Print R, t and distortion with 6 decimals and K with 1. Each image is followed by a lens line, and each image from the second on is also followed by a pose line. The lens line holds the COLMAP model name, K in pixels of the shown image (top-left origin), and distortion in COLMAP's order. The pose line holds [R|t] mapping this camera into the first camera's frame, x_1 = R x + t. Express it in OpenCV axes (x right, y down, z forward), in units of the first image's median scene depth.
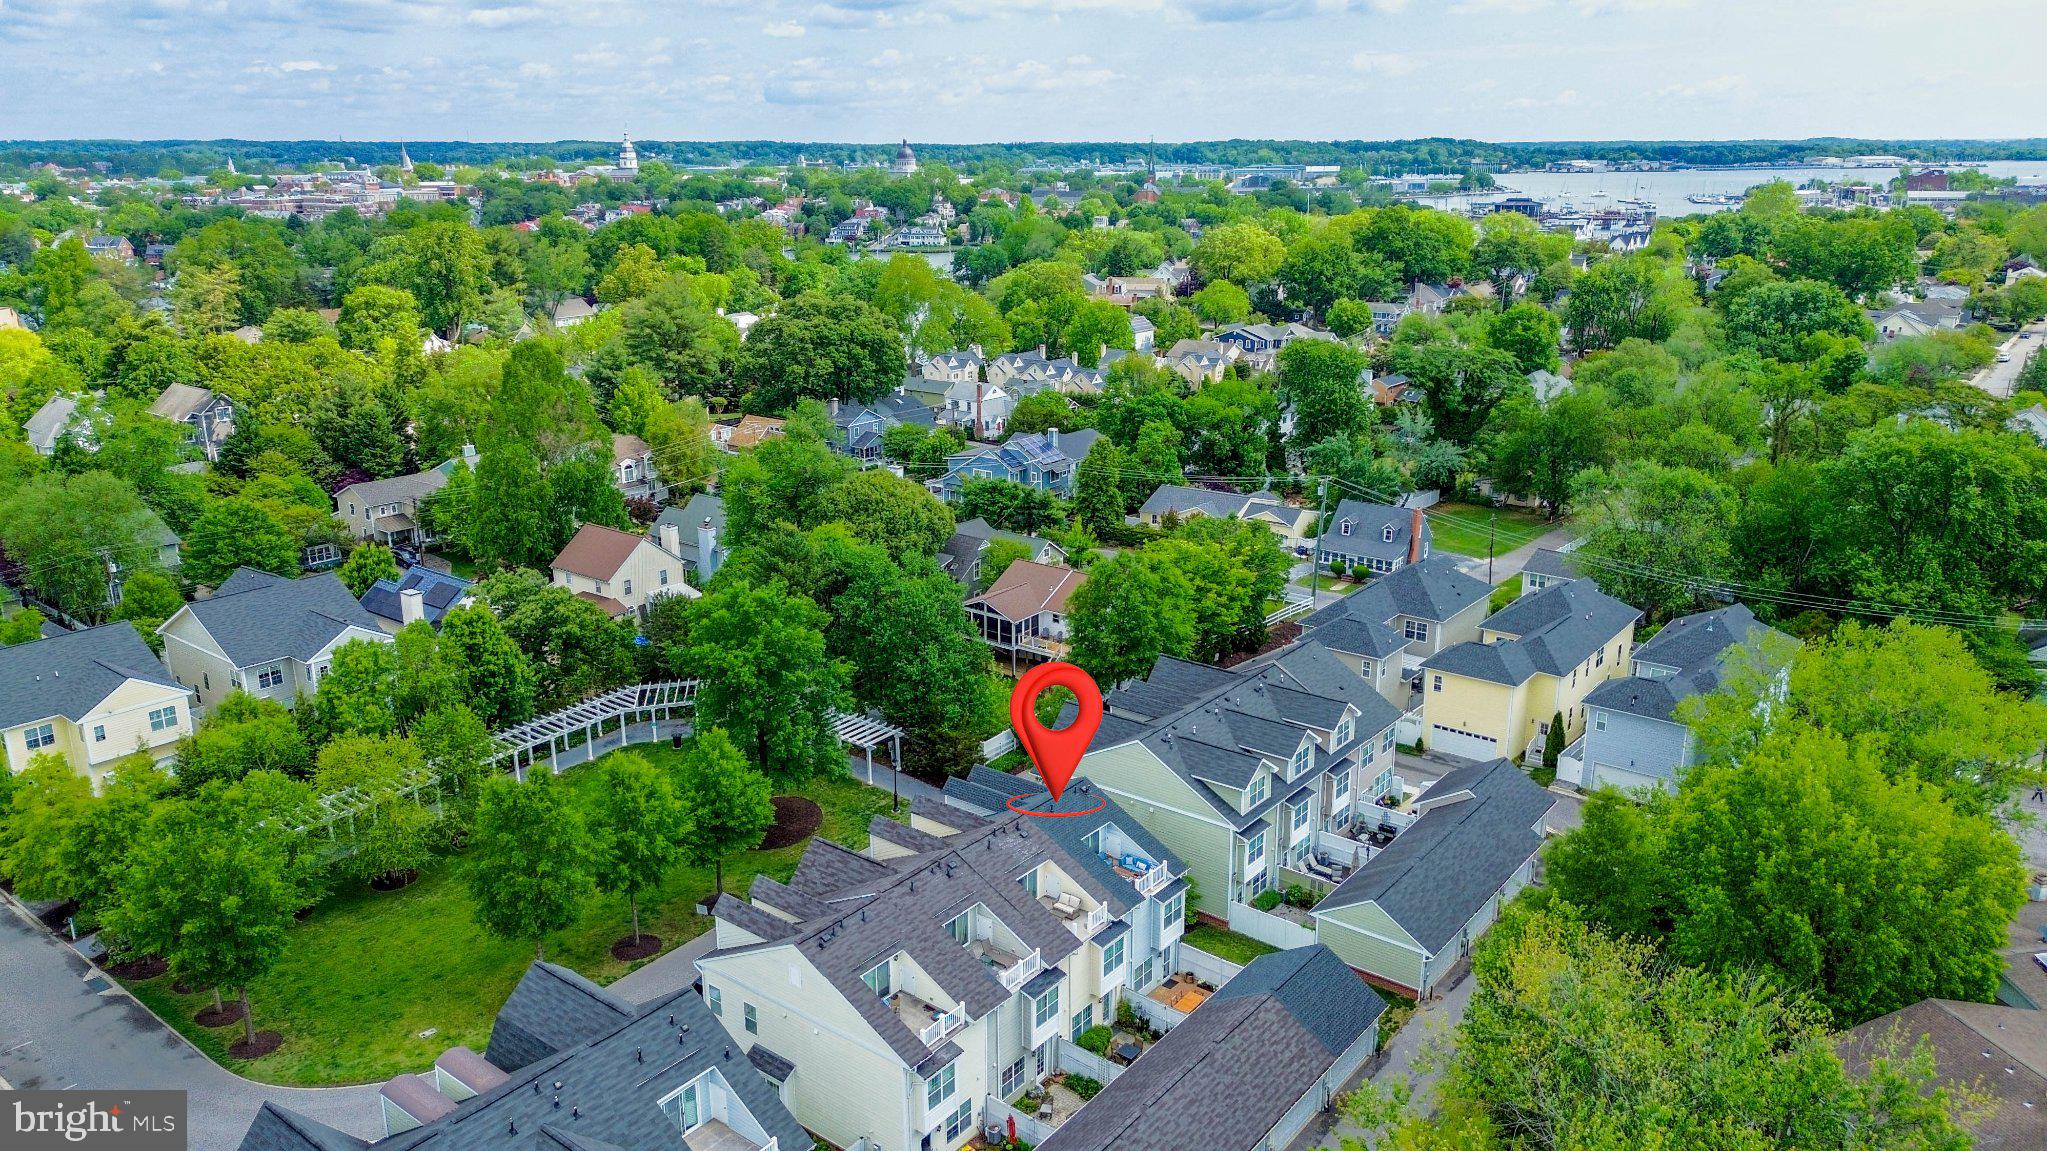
lens RADIAL K [[1437.9, 0, 1023.5], [0, 1437.9, 575.5], [0, 0, 1]] dist [0.075584, -0.086585]
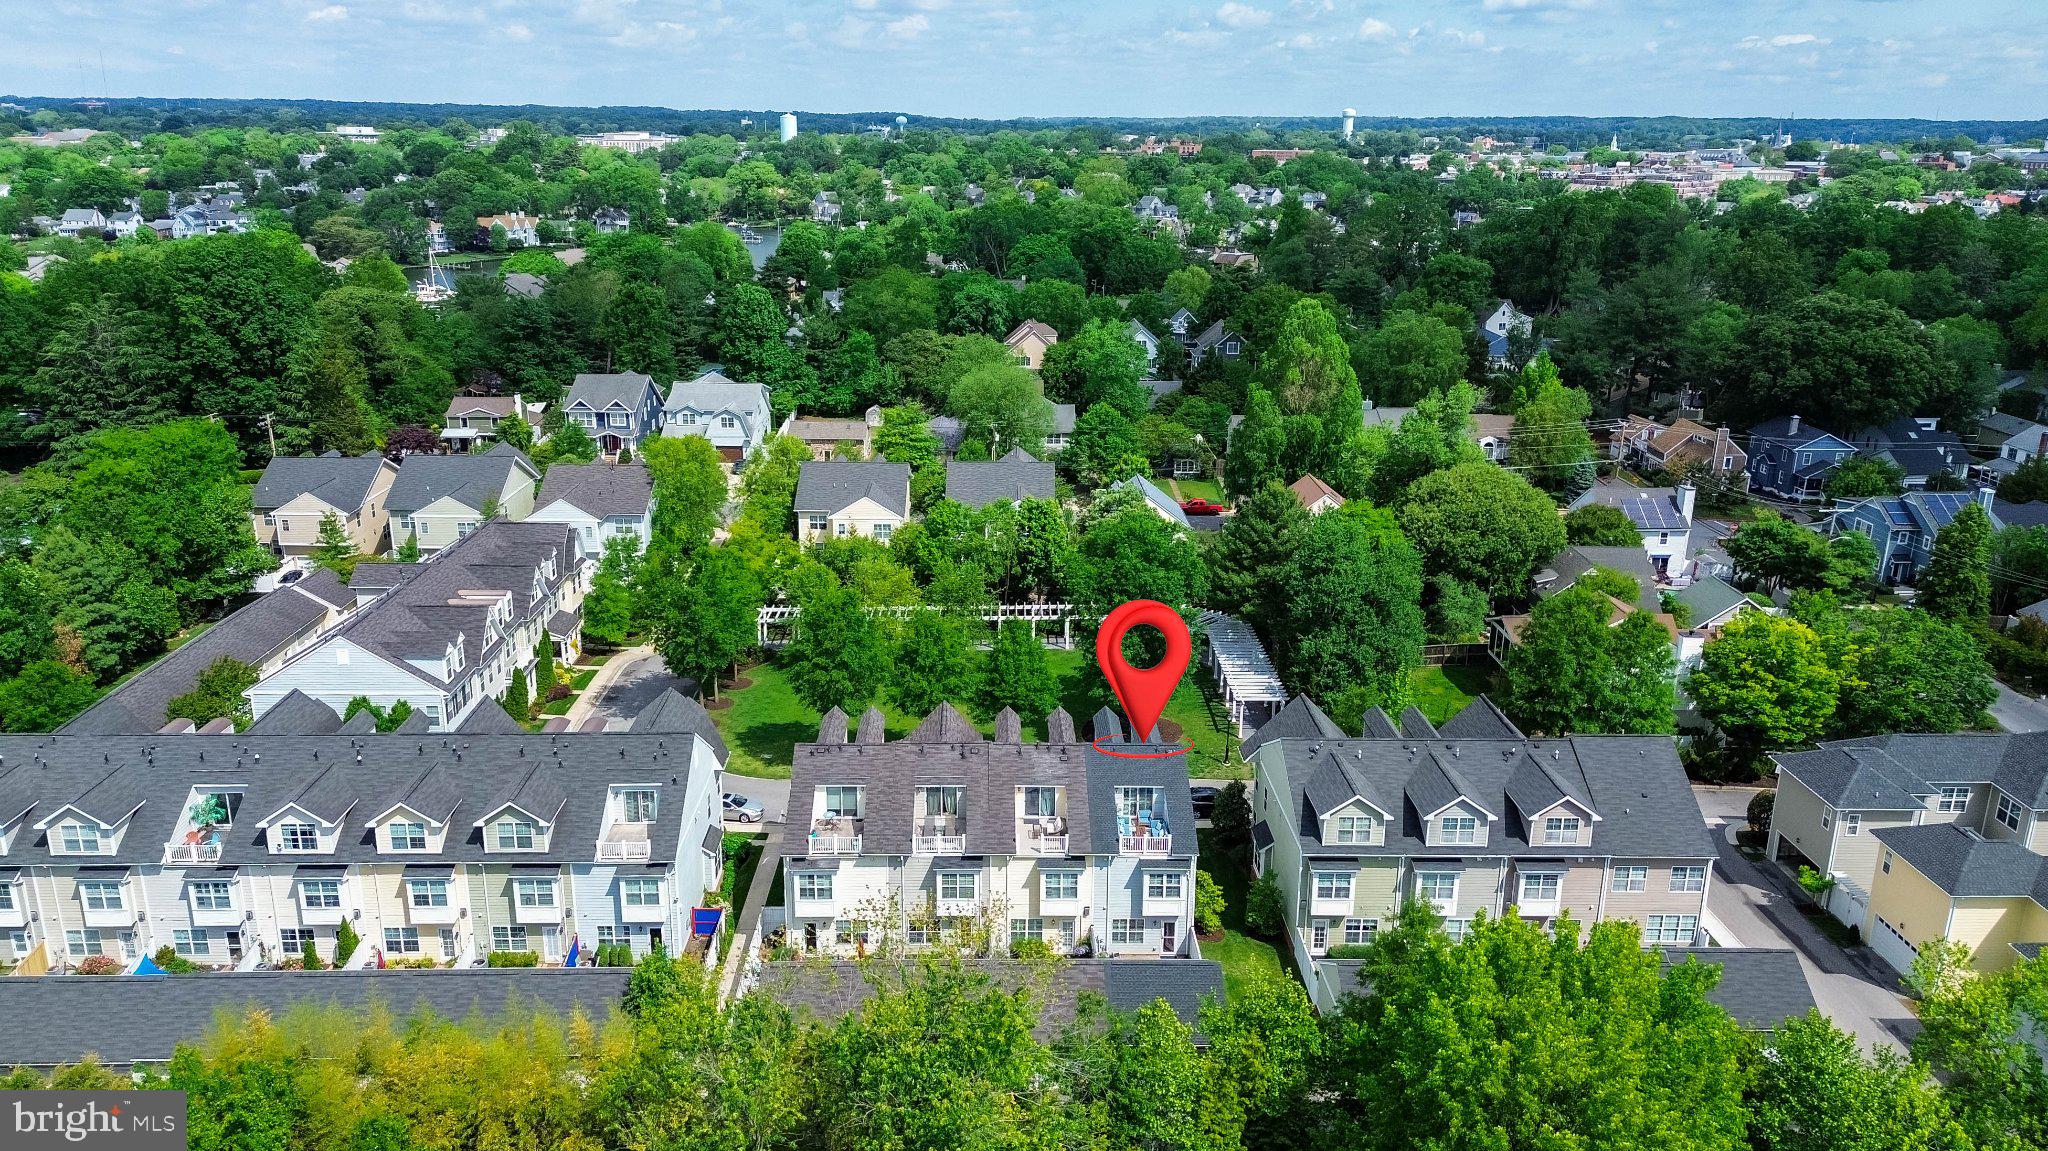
lens RADIAL K [[1470.9, 0, 1024.0], [0, 1470.9, 575.5], [0, 0, 1]] dist [0.078081, -0.082183]
pose [[0.631812, 0.237900, -0.737711, 0.386651], [-0.232079, 0.966134, 0.112800, -0.036479], [0.739563, 0.099939, 0.665627, 0.112003]]
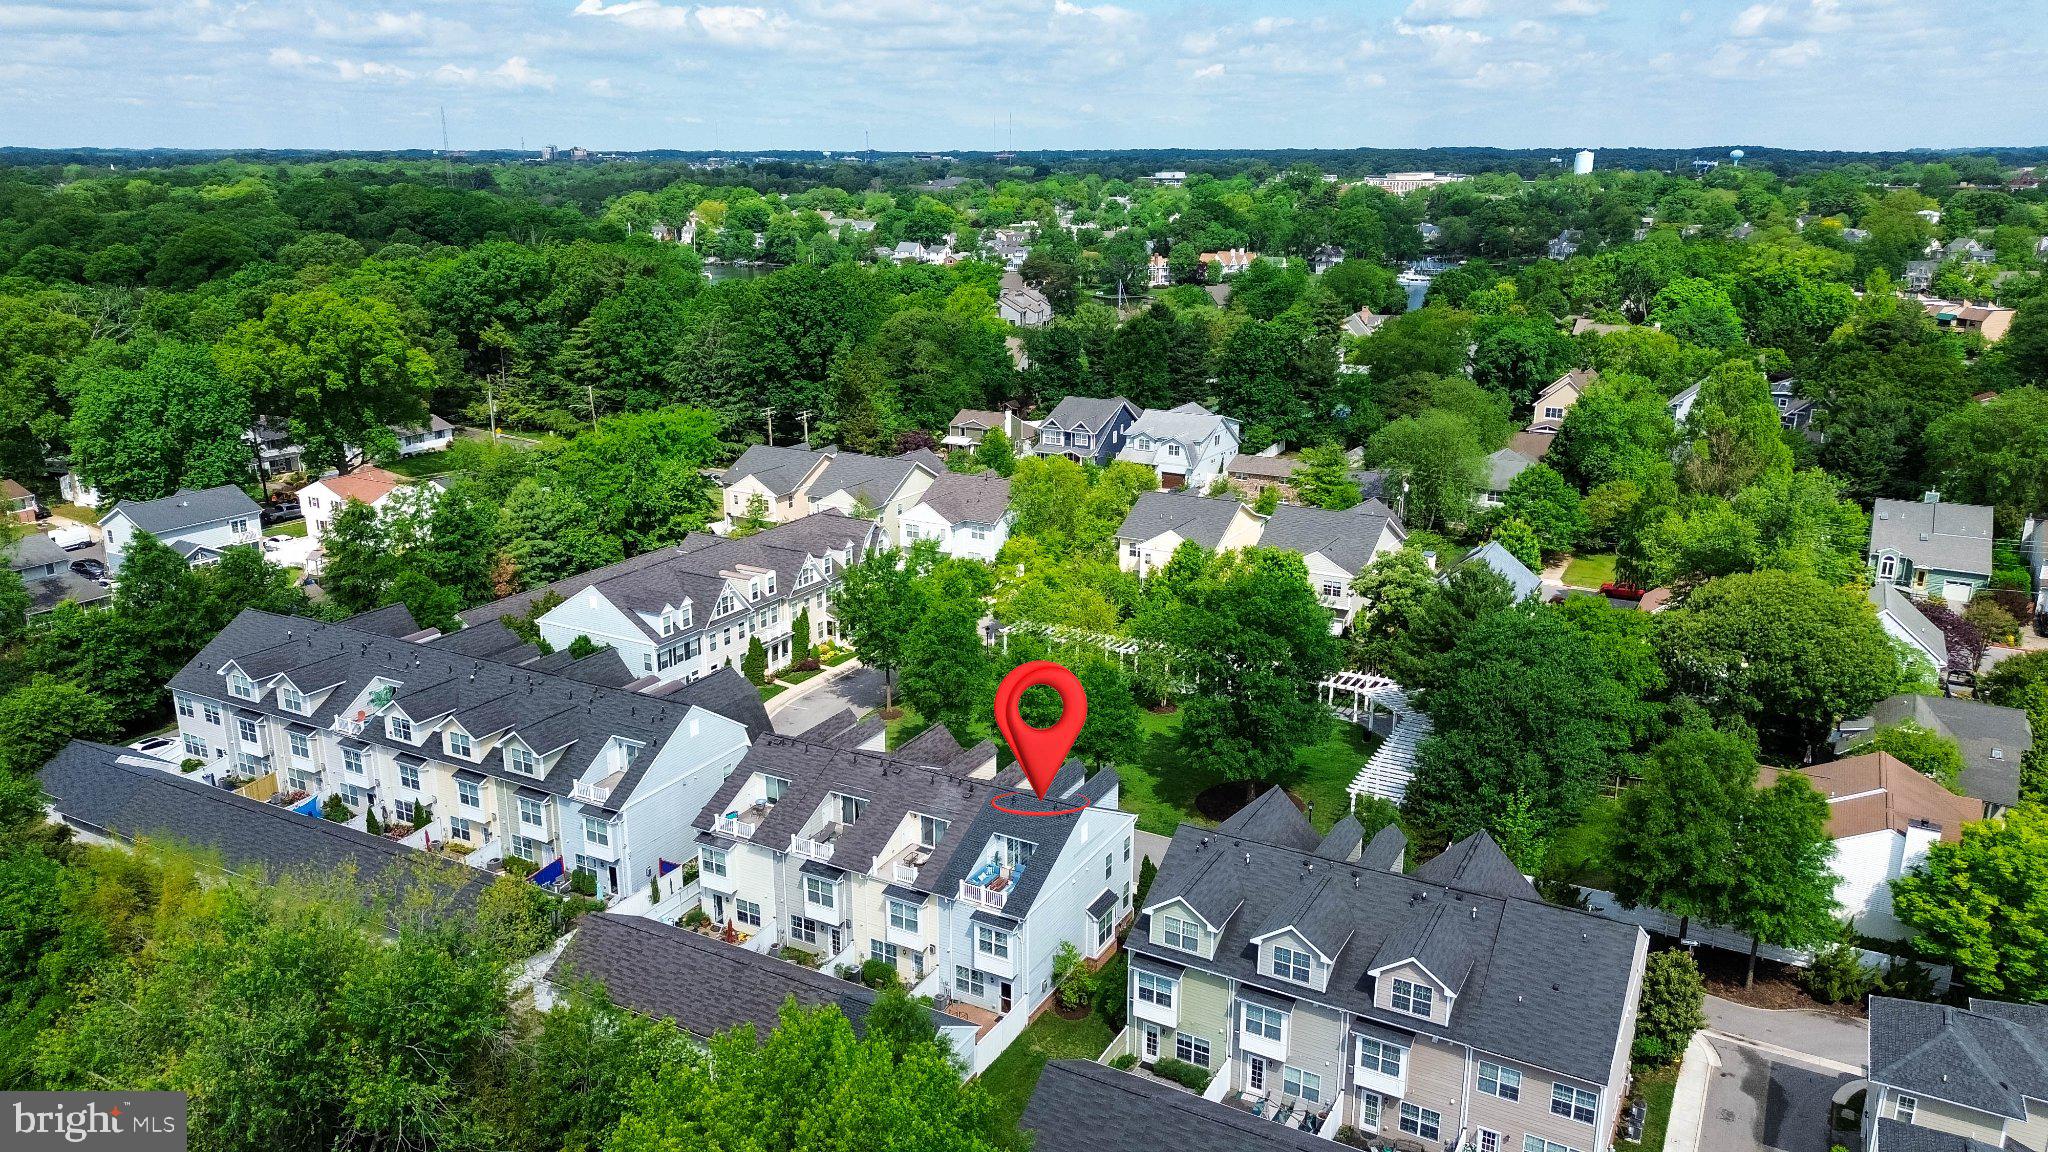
lens RADIAL K [[1438.6, 0, 1024.0], [0, 1438.6, 576.0], [0, 0, 1]] dist [0.075584, -0.086585]
pose [[0.151938, 0.278356, -0.948384, 0.496835], [-0.279235, 0.932525, 0.228965, -0.117773], [0.948126, 0.230033, 0.219412, 0.384746]]
